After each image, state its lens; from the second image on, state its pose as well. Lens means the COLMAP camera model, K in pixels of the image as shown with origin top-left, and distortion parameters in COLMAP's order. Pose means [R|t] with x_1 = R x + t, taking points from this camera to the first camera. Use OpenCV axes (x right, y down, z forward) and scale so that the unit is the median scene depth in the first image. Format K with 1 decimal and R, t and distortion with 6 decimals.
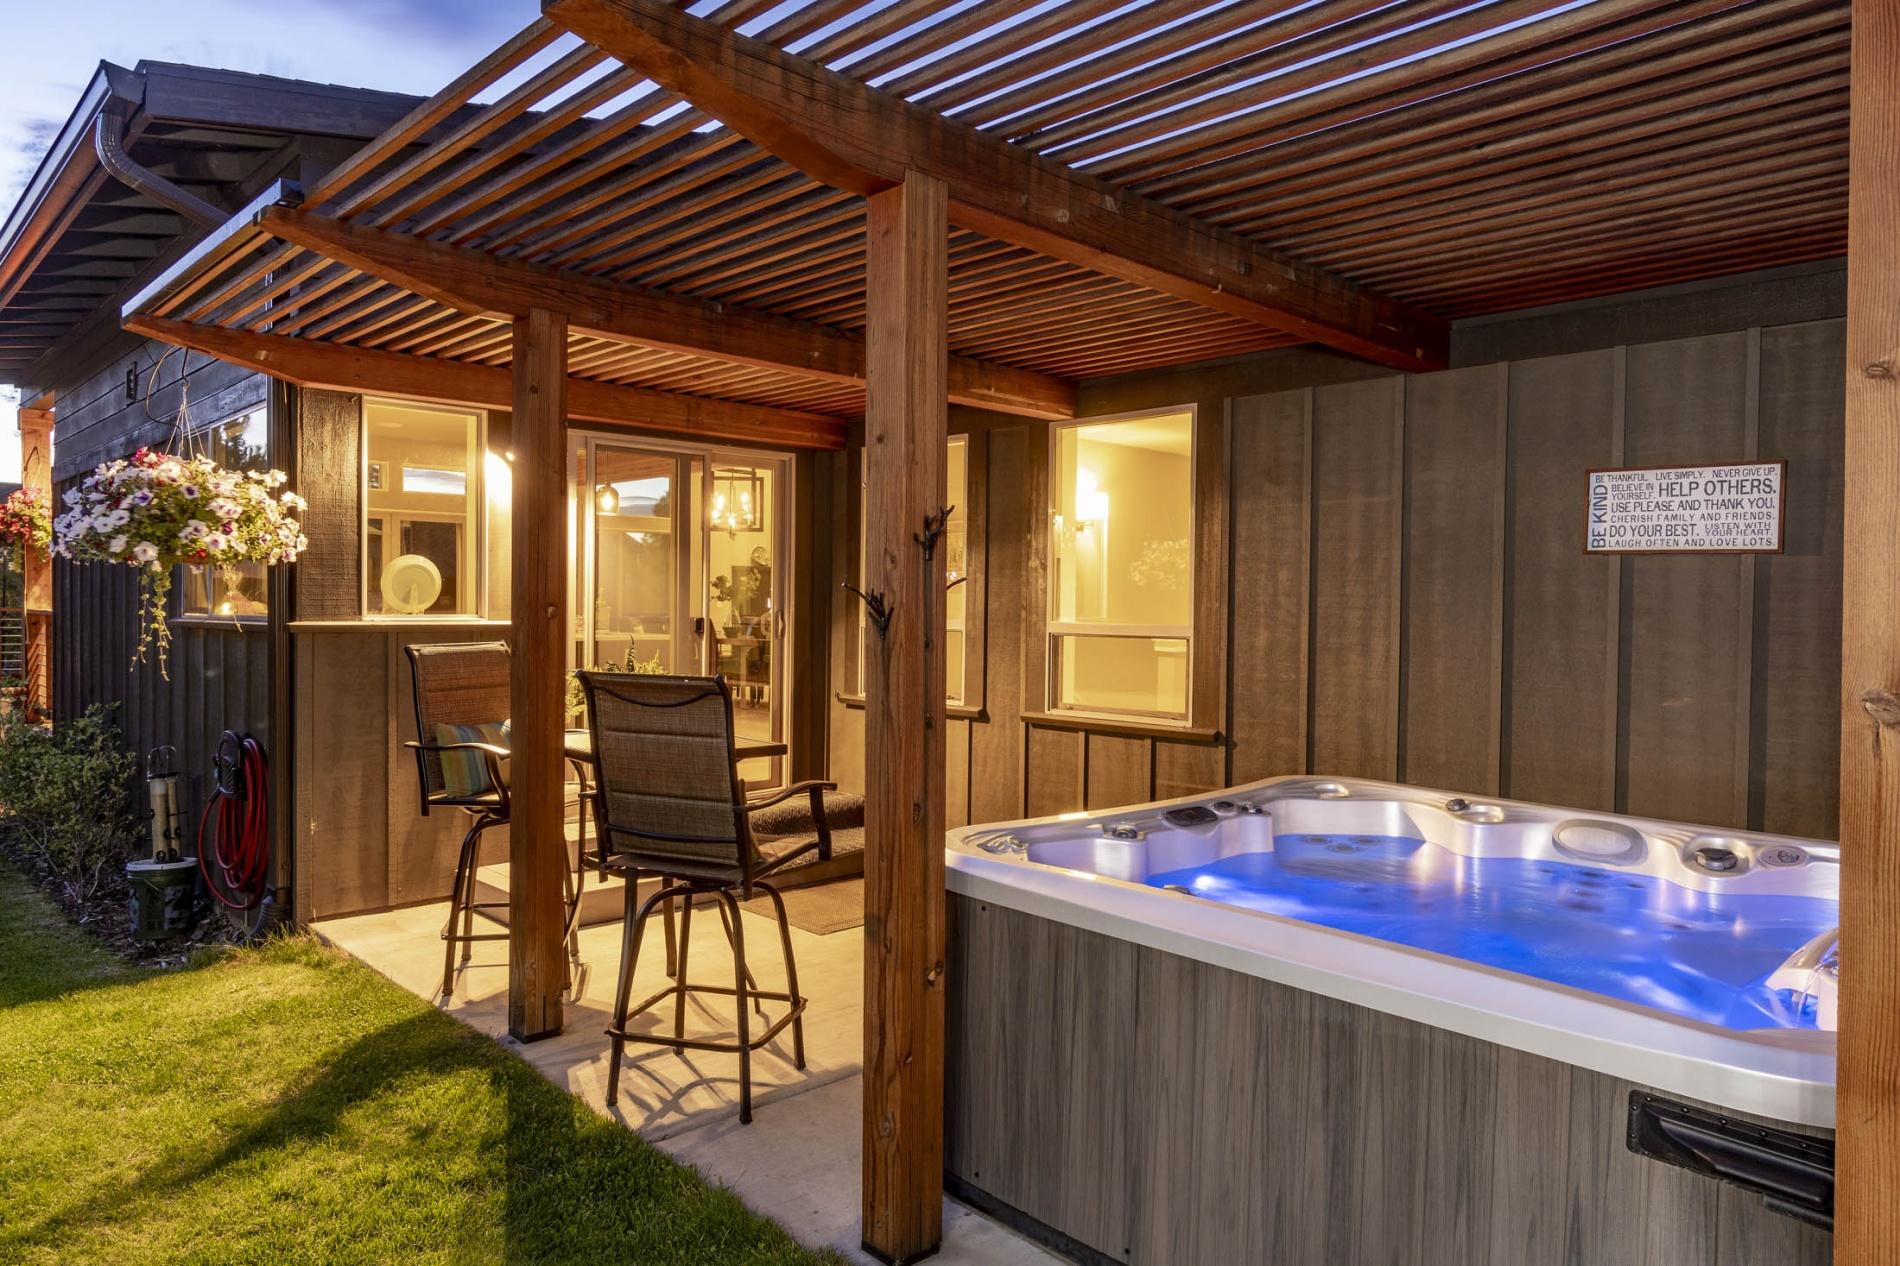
lens RADIAL K [[1198.2, 0, 947.2], [0, 1198.2, 630.5], [0, 0, 1]] dist [-0.004642, -0.000653]
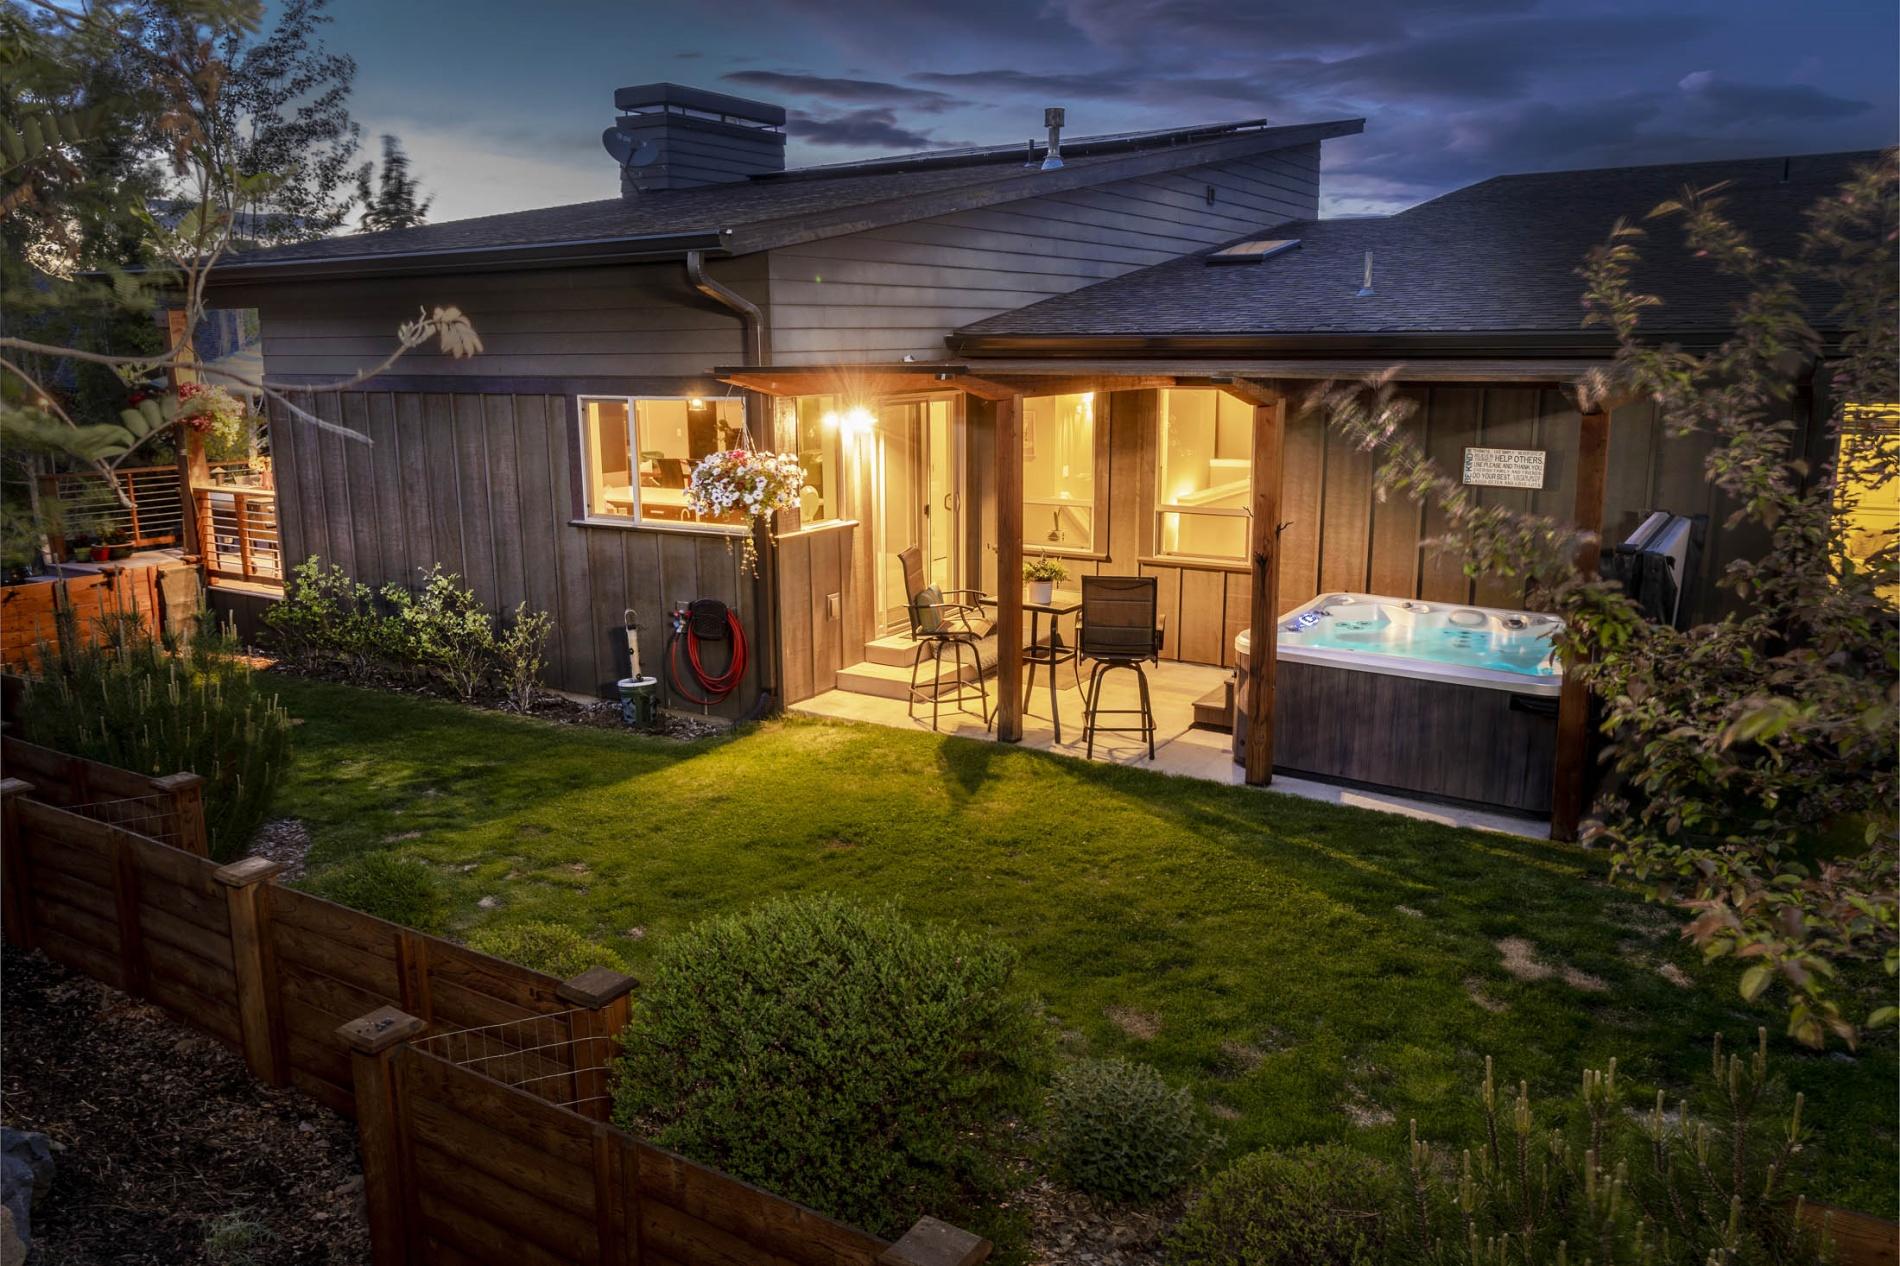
lens RADIAL K [[1369.5, 0, 951.2], [0, 1369.5, 631.3], [0, 0, 1]] dist [-0.002329, -0.000386]
pose [[0.972231, -0.067220, 0.224161, -1.013333], [0.024179, 0.981587, 0.189482, -0.322464], [-0.232770, -0.178800, 0.955954, -1.293996]]
